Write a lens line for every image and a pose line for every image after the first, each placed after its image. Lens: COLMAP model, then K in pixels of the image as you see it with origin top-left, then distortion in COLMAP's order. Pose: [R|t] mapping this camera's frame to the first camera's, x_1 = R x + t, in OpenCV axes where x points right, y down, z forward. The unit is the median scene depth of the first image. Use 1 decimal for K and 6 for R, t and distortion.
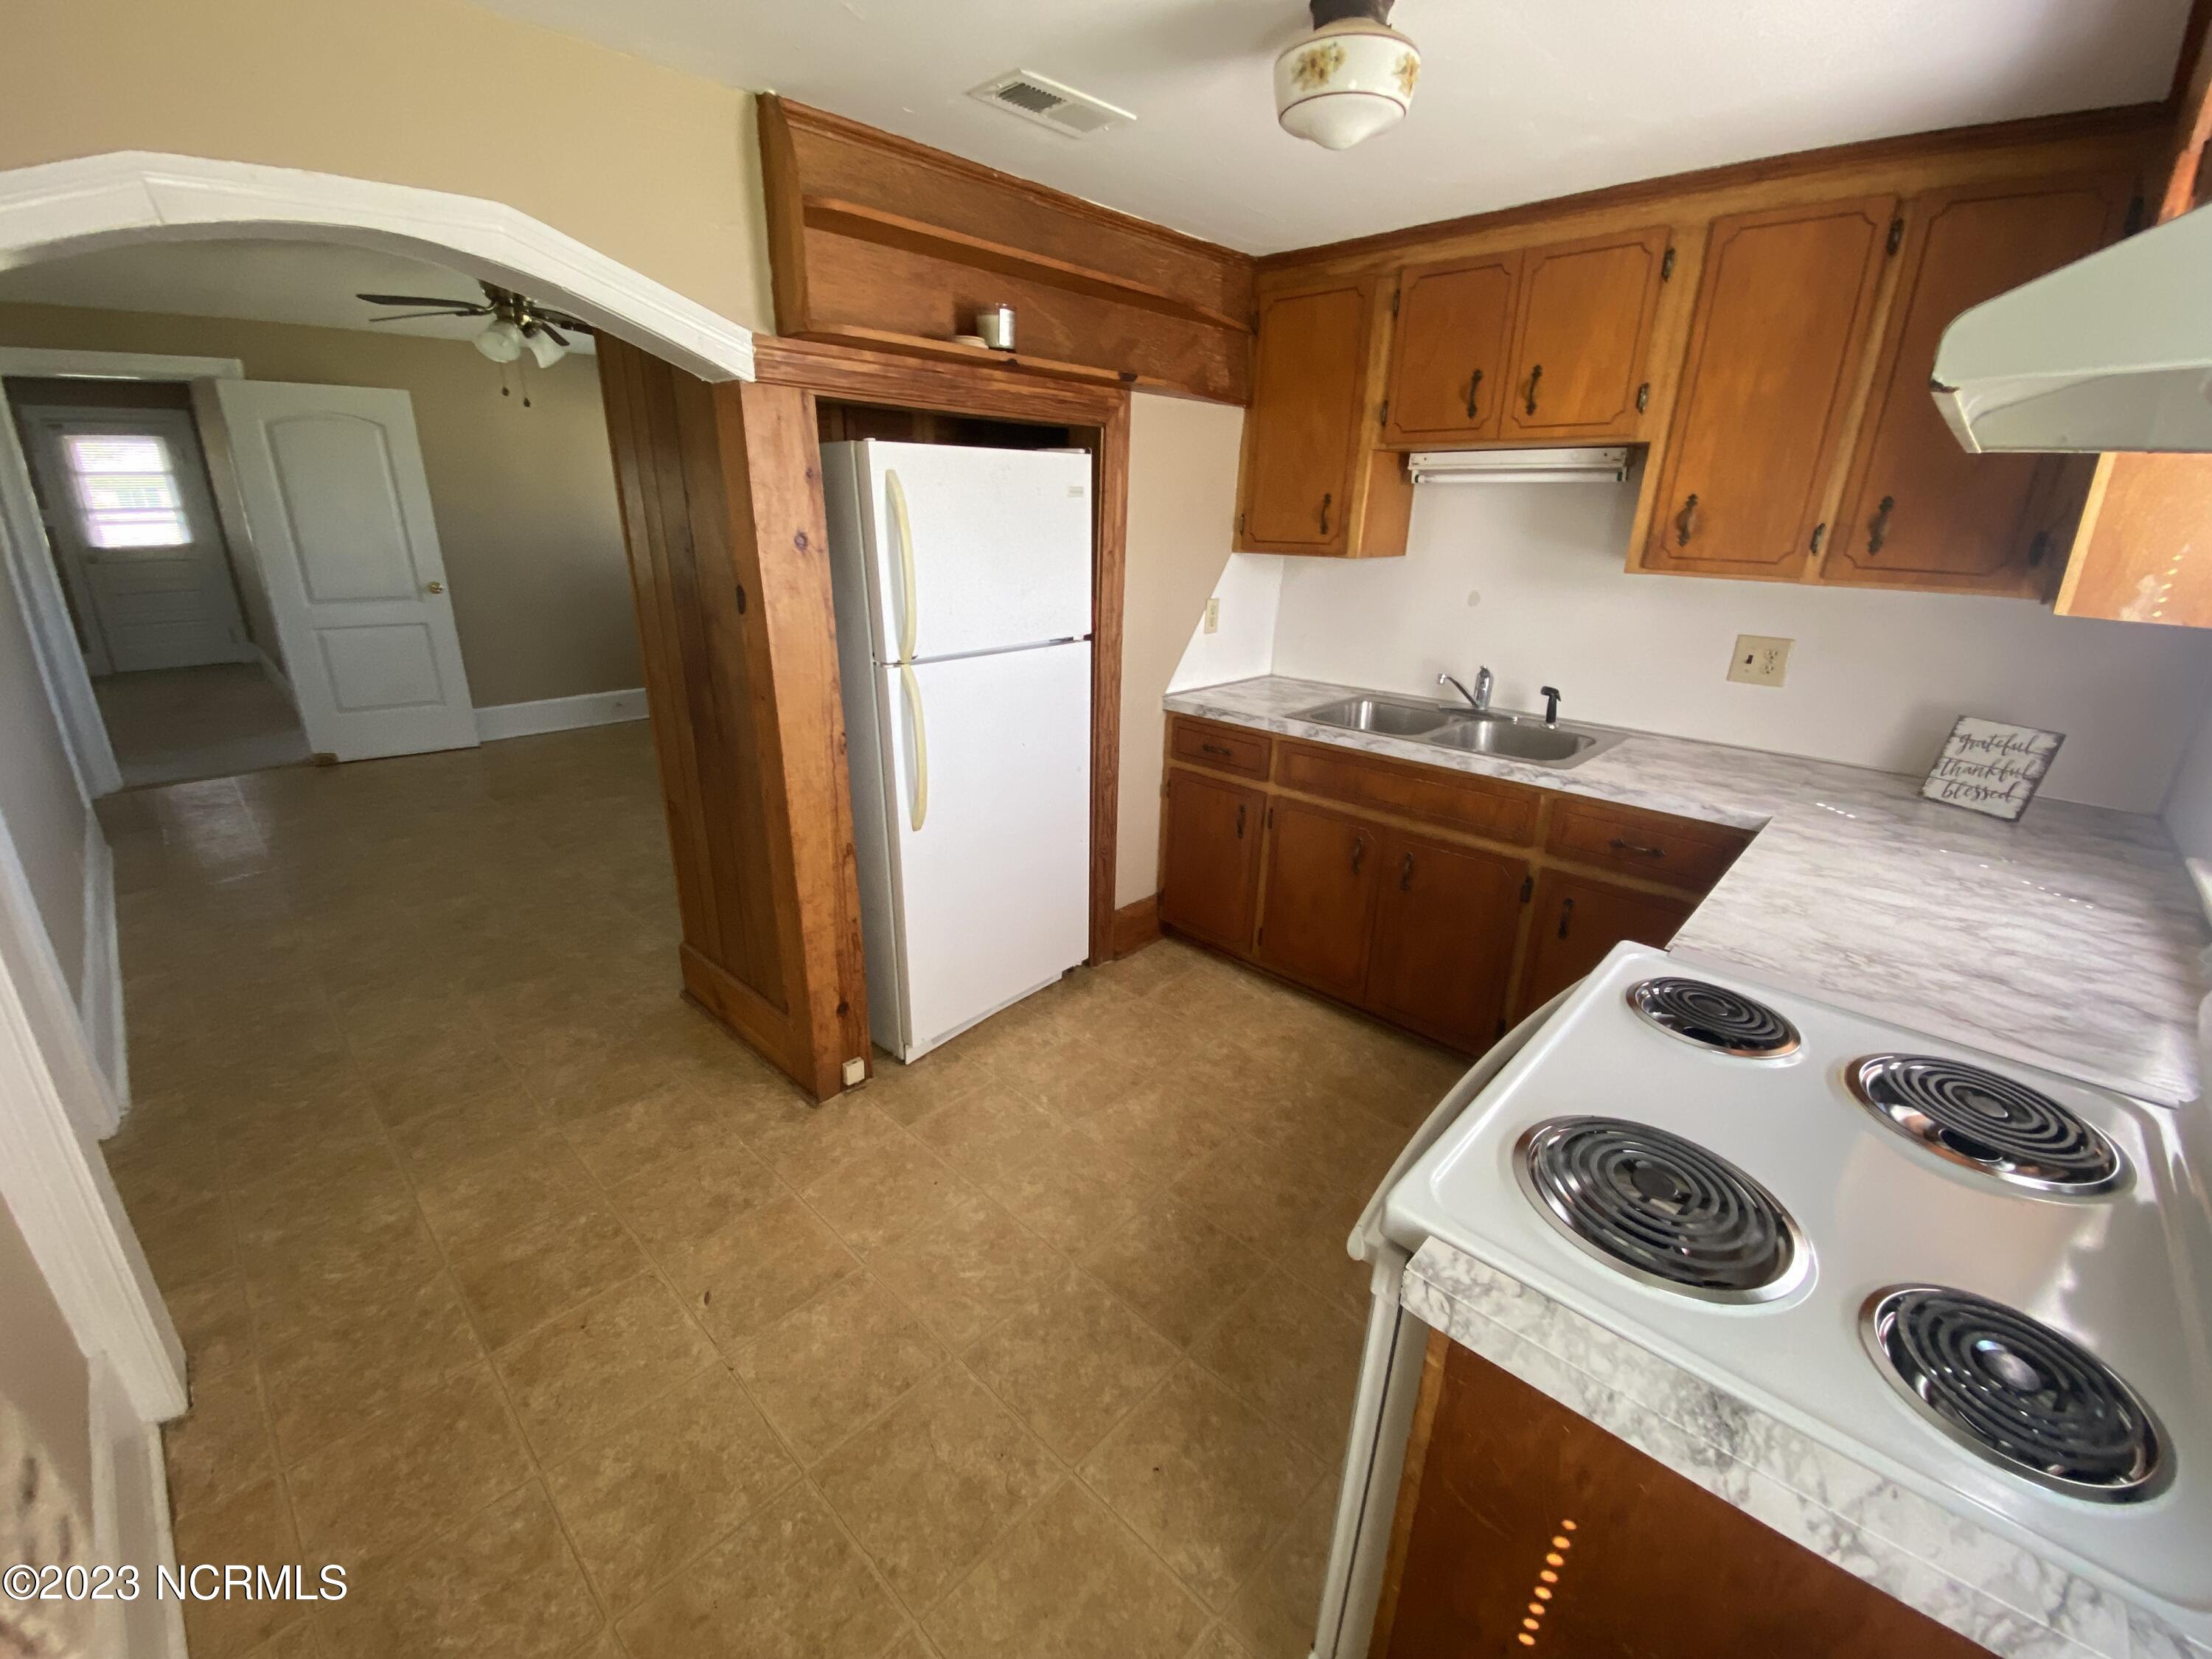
lens RADIAL K [[891.2, 0, 1110.8], [0, 891.2, 823.2], [0, 0, 1]] dist [0.008187, -0.011458]
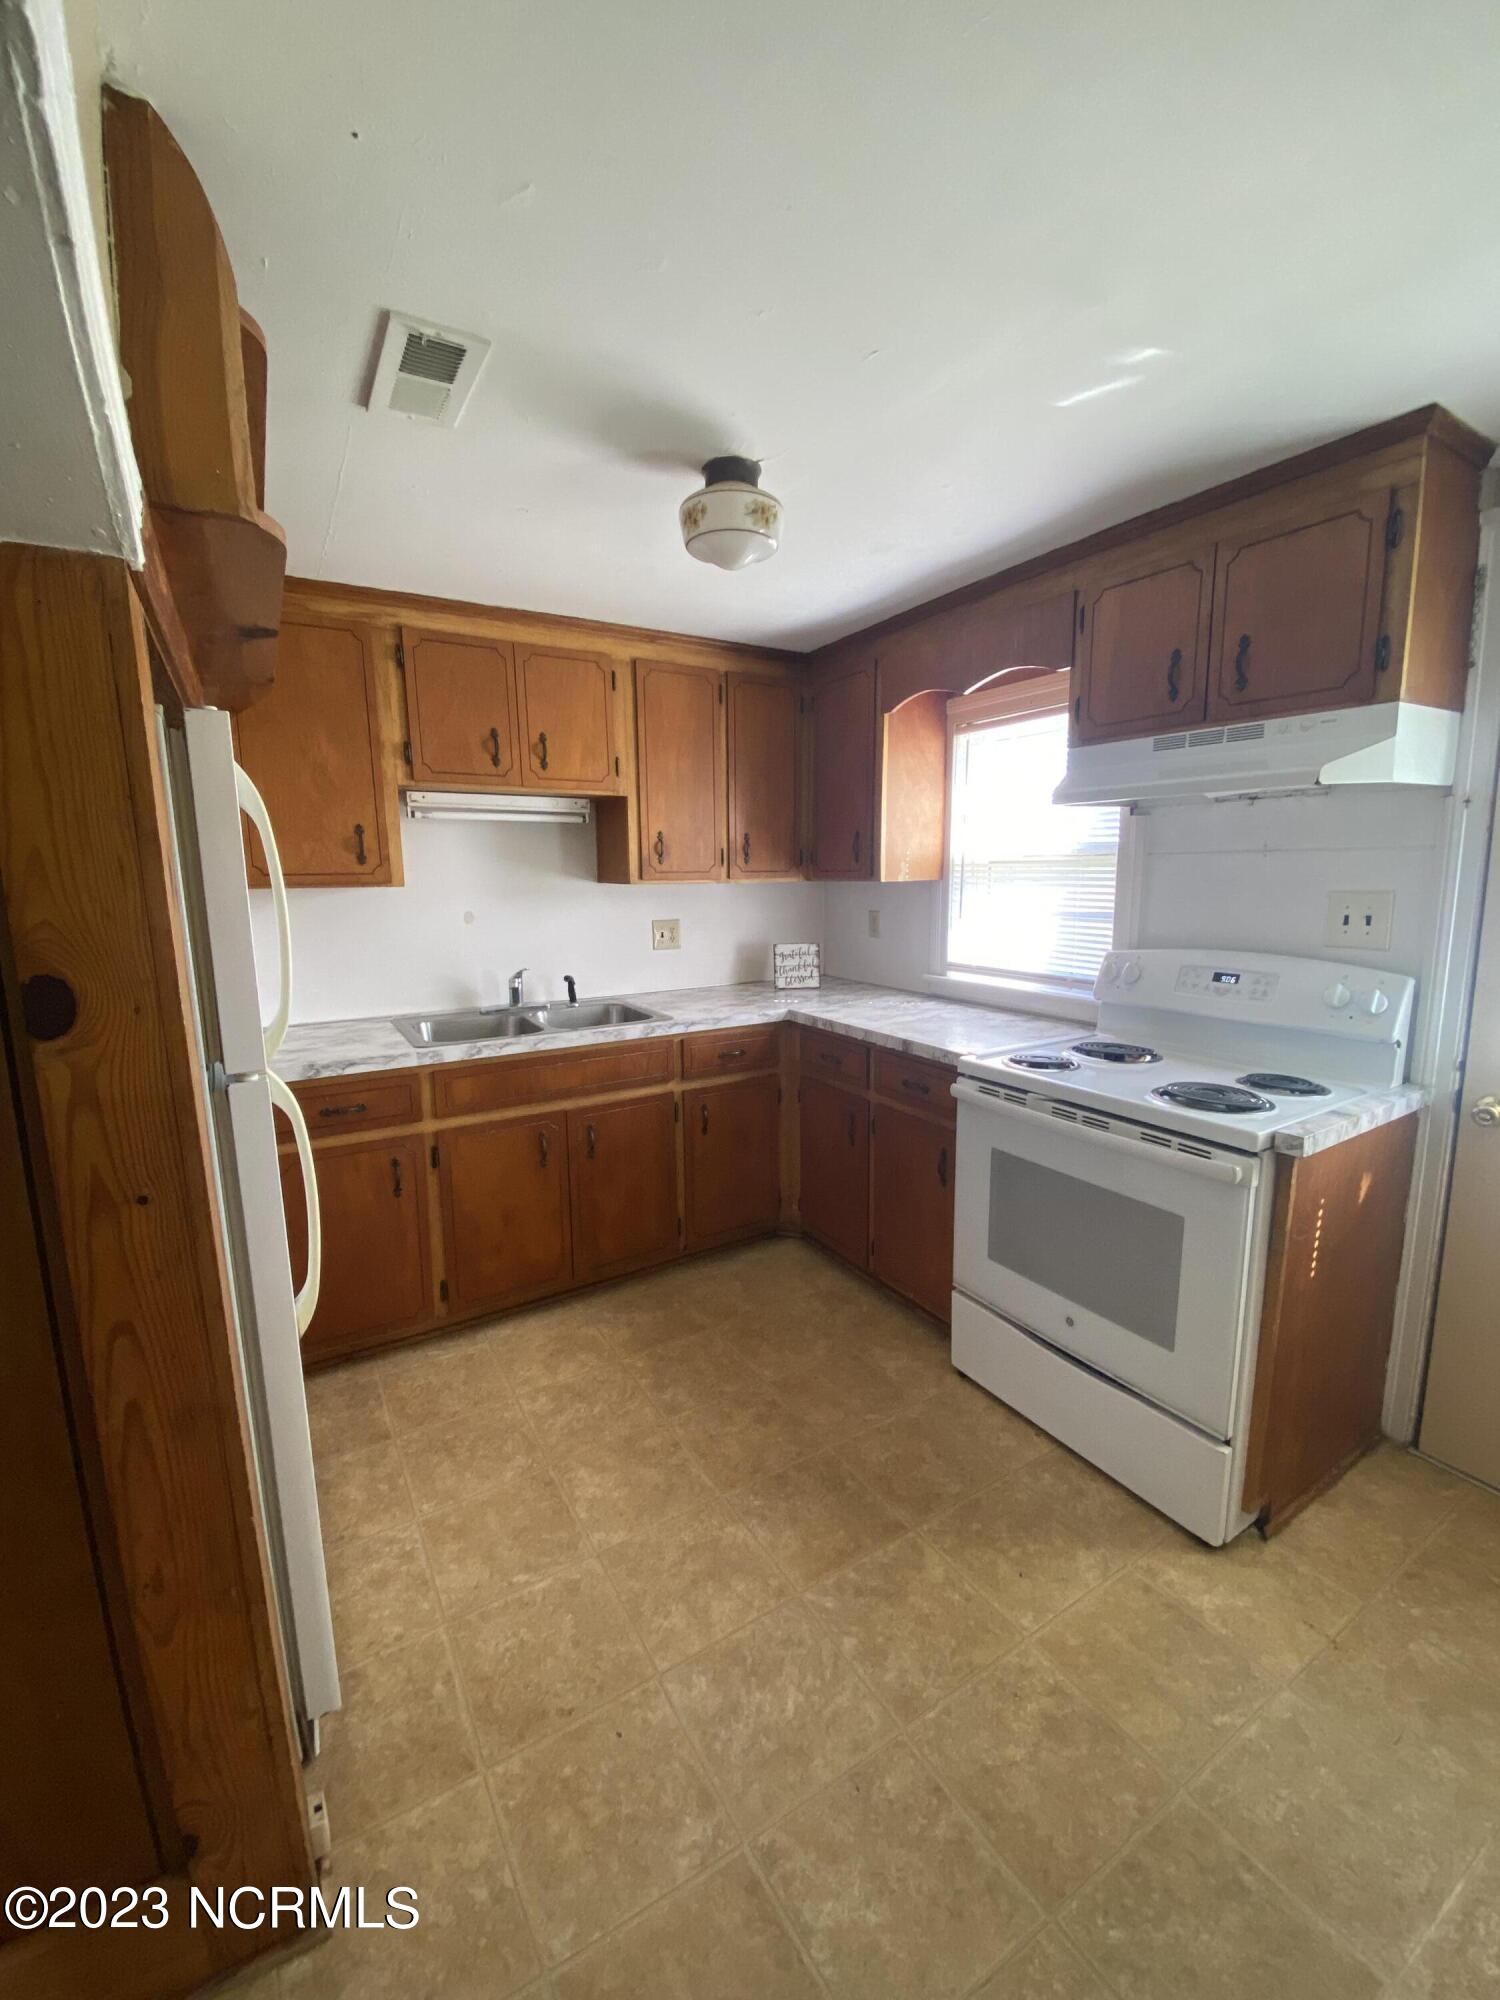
lens RADIAL K [[805.8, 0, 760.7], [0, 805.8, 983.0], [0, 0, 1]] dist [0.008187, -0.011458]
pose [[0.256595, -0.156237, 0.953808, -0.600225], [0.331977, 0.941056, 0.064839, -0.140919], [-0.907717, 0.300005, 0.293337, 0.470680]]
